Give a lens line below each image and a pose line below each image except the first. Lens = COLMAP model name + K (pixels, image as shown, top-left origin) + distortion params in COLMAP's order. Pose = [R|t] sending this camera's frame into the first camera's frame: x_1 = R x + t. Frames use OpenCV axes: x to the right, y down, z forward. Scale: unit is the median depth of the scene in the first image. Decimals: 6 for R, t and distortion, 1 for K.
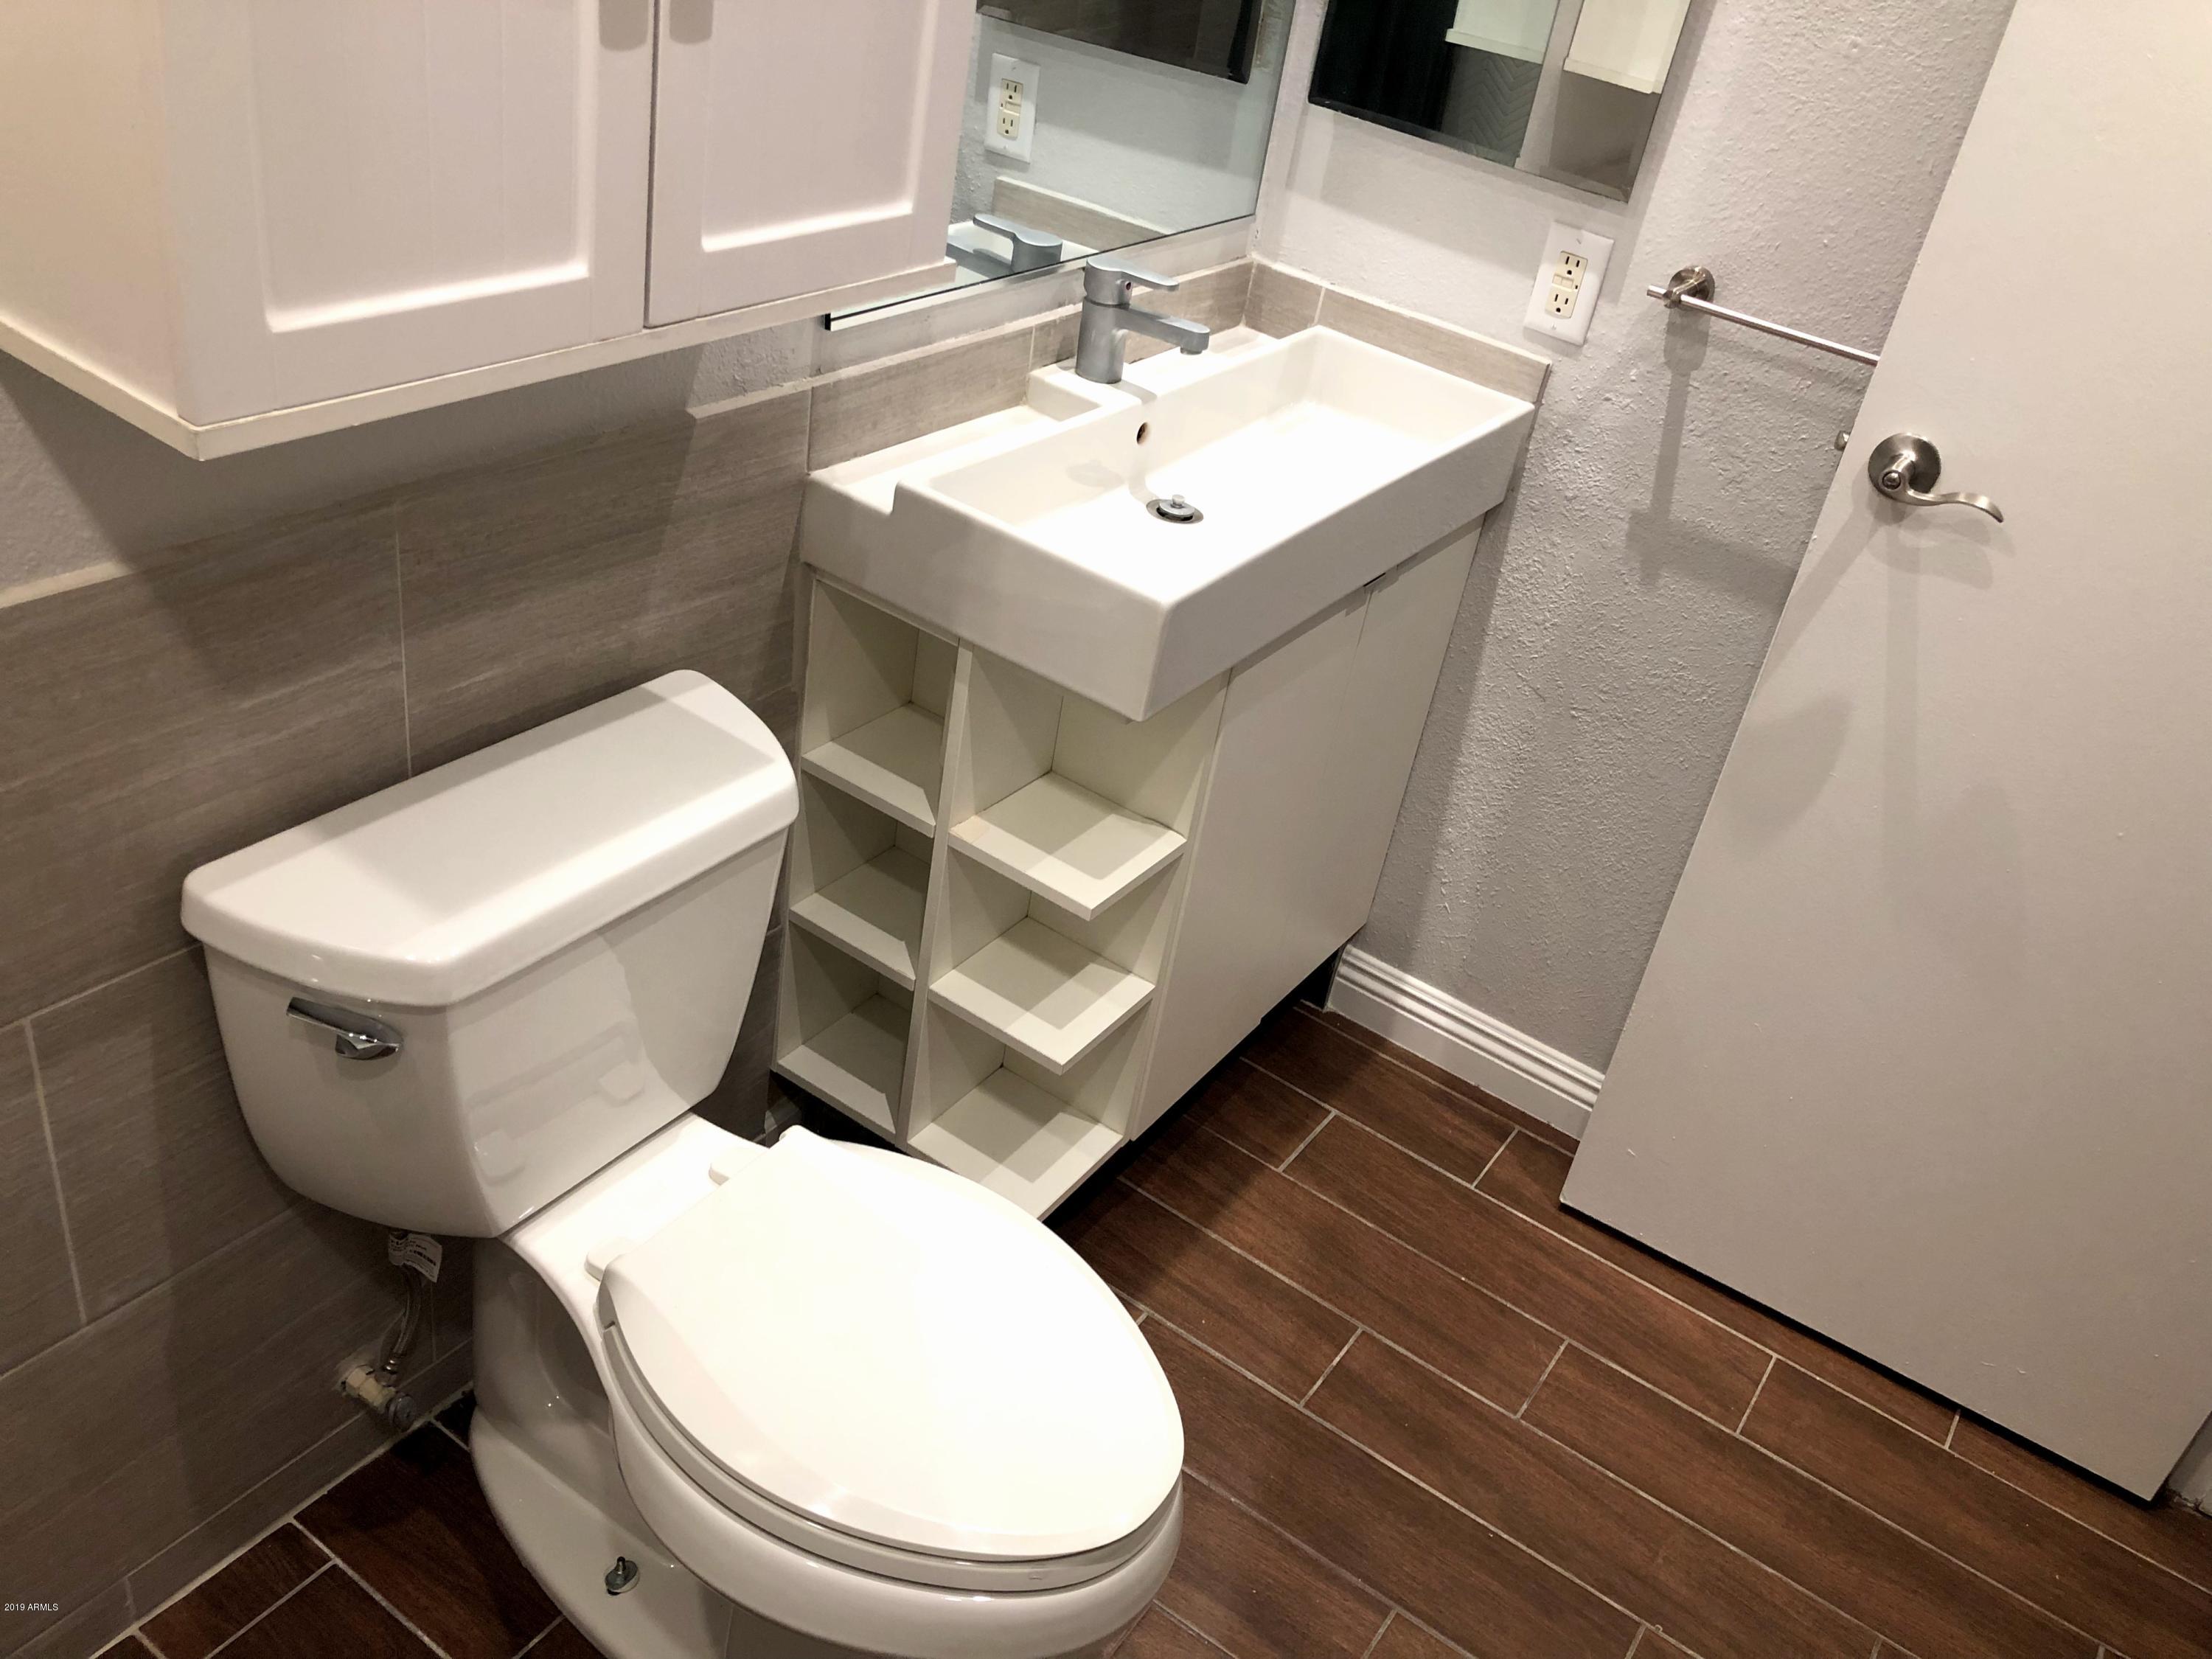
lens RADIAL K [[1828.5, 0, 1100.9], [0, 1828.5, 820.9], [0, 0, 1]] dist [0.022189, -0.014297]
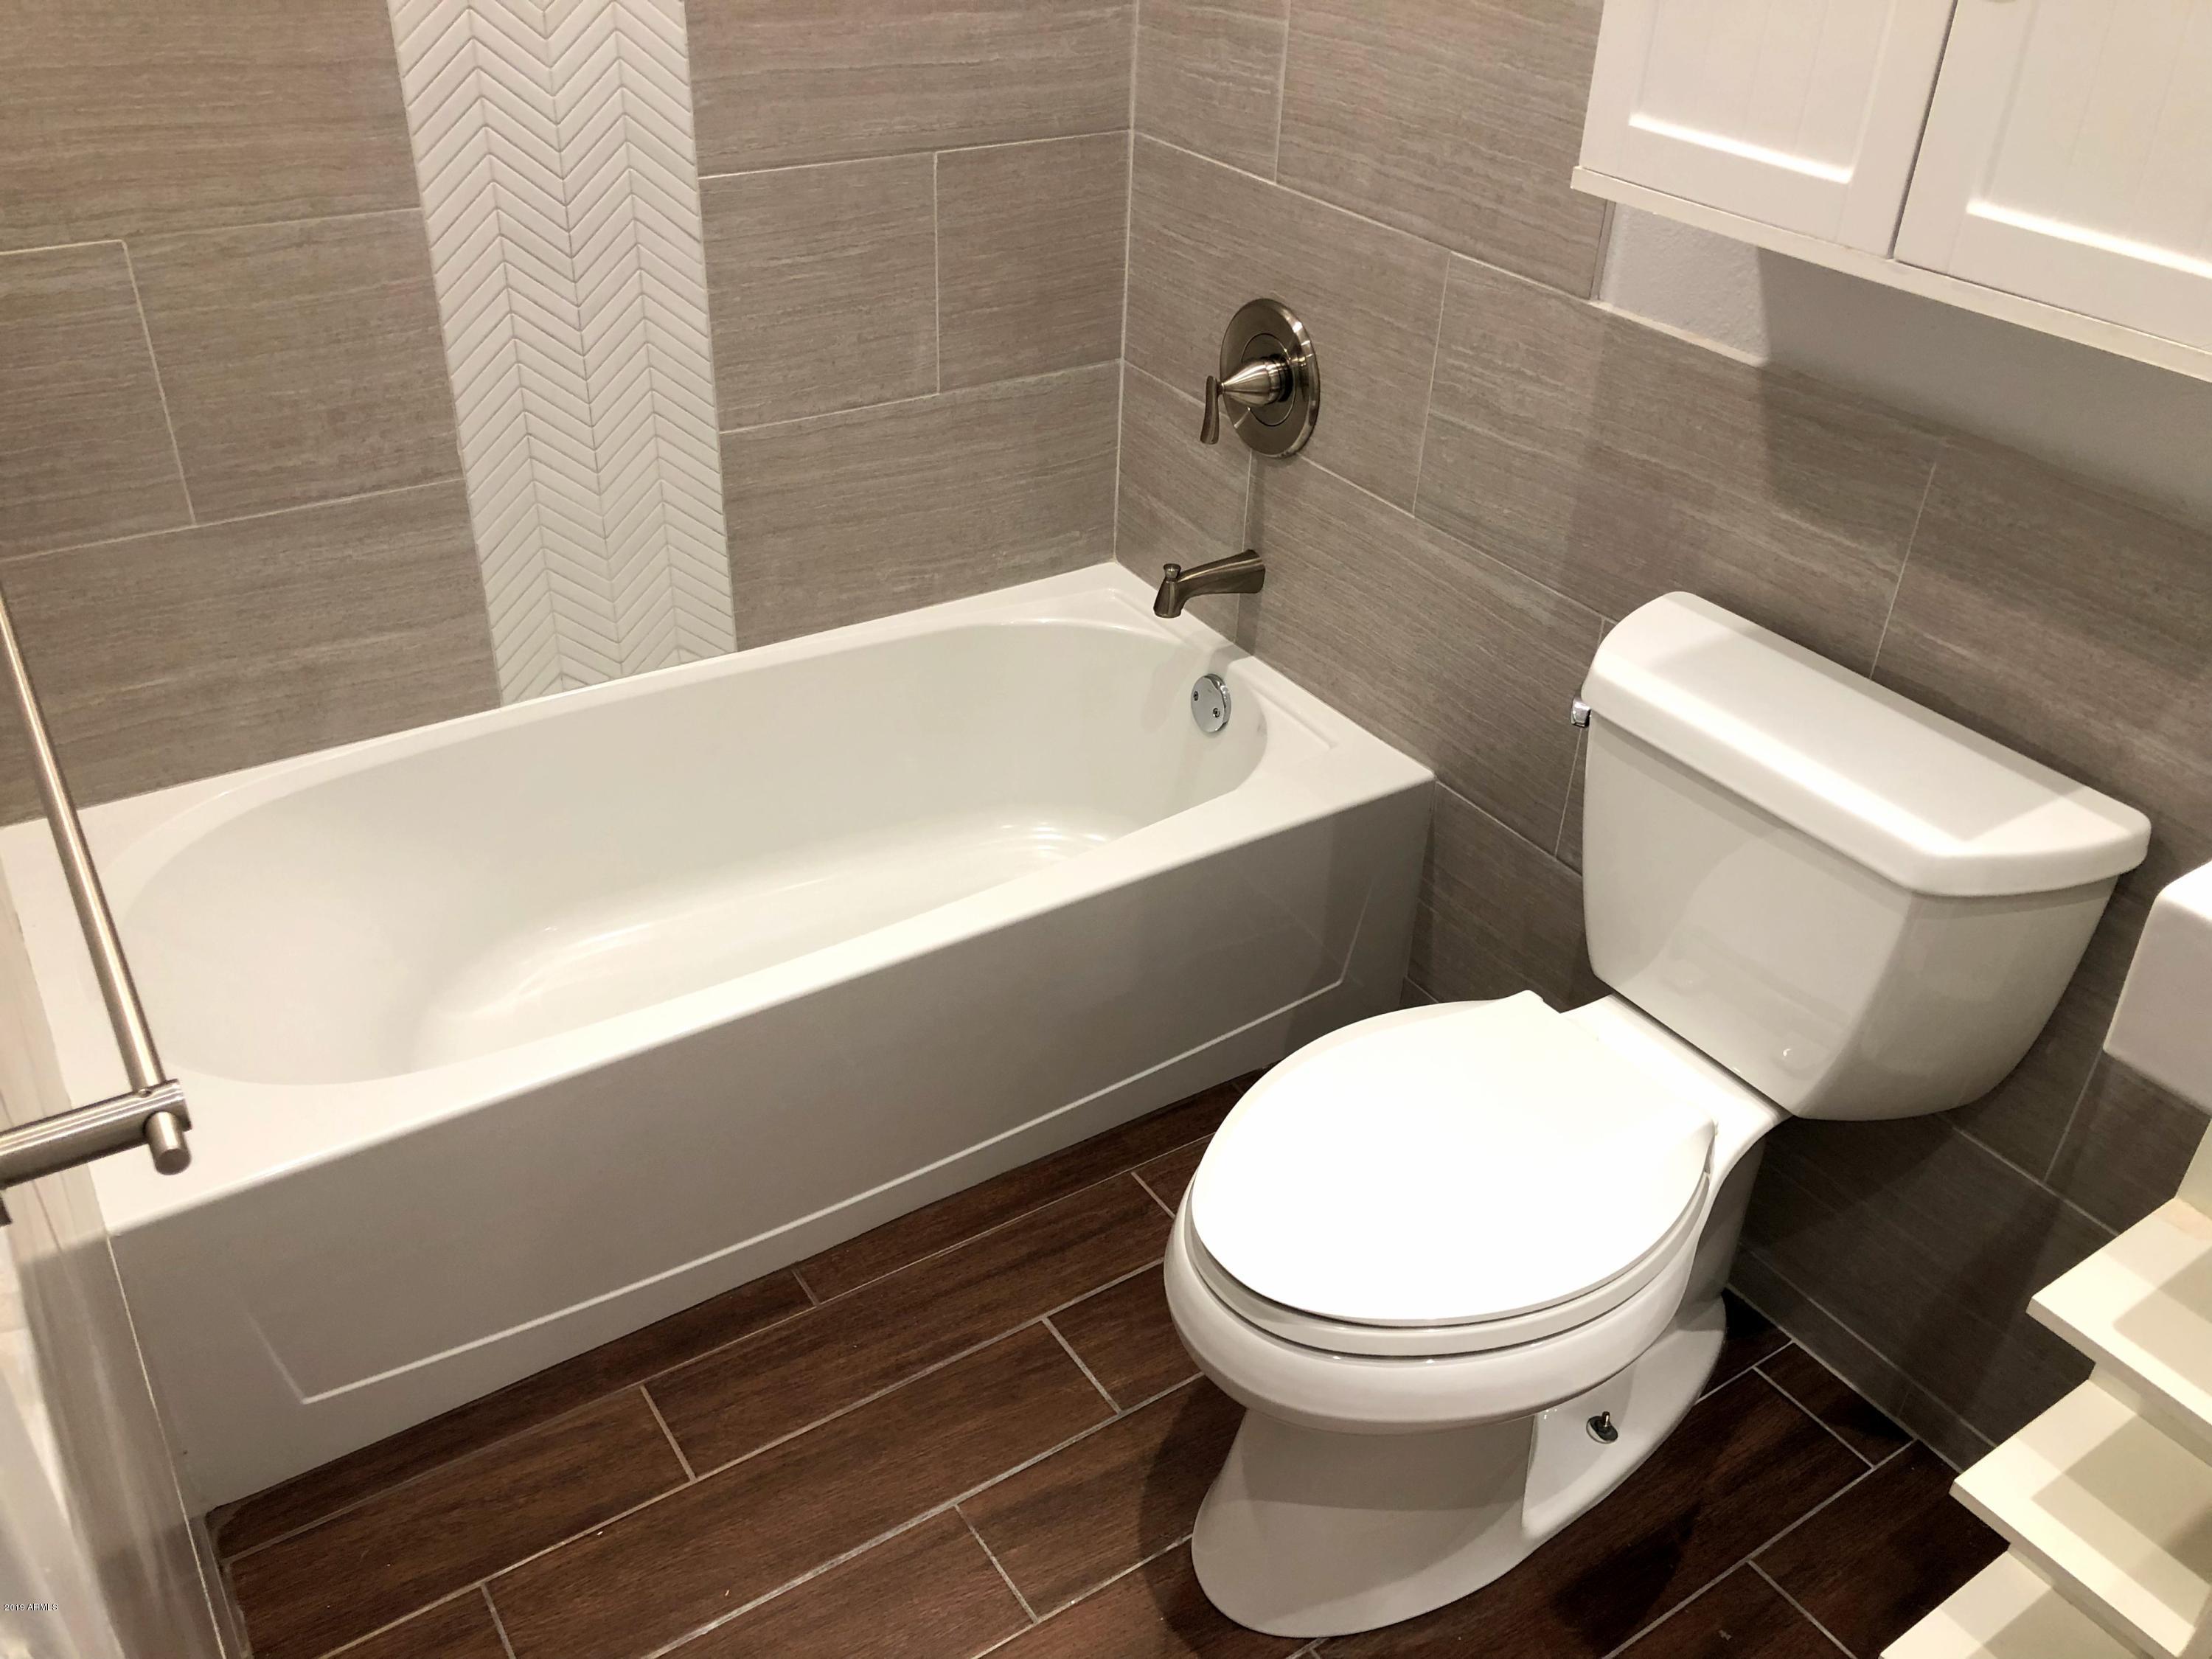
lens RADIAL K [[1828.5, 0, 1083.3], [0, 1828.5, 828.2], [0, 0, 1]] dist [0.022189, -0.014297]
pose [[-0.379346, 0.346885, -0.857769, 0.903099], [-0.569318, 0.643281, 0.511924, -0.297218], [0.729366, 0.682539, -0.046539, 0.815758]]
